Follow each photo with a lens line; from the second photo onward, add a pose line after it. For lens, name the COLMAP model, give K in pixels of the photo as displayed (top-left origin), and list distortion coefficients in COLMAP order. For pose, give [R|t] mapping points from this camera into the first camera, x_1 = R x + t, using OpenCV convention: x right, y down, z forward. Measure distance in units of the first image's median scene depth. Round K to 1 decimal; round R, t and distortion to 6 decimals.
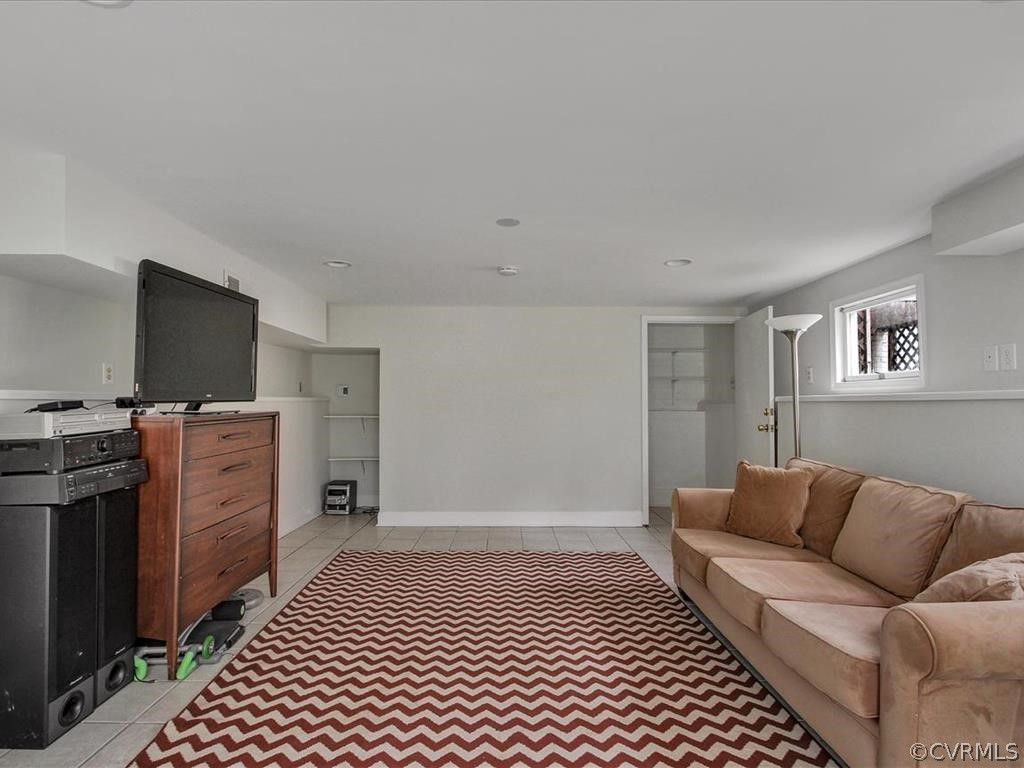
lens RADIAL K [[540.6, 0, 512.0], [0, 540.6, 384.0], [0, 0, 1]] dist [-0.012950, 0.000201]
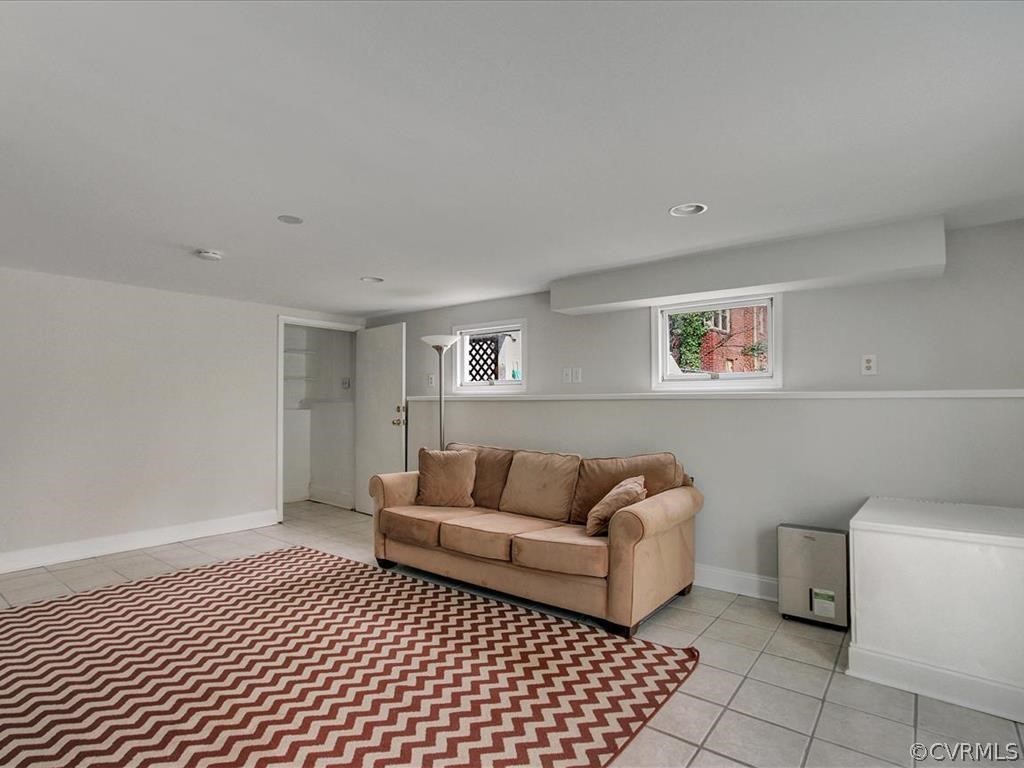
lens RADIAL K [[551.9, 0, 495.2], [0, 551.9, 392.9], [0, 0, 1]] dist [-0.013002, 0.000305]
pose [[0.626437, 0.010848, 0.779397, -0.434770], [-0.027253, 0.999597, 0.007991, -0.000879], [-0.778996, -0.026247, 0.626480, 0.057370]]
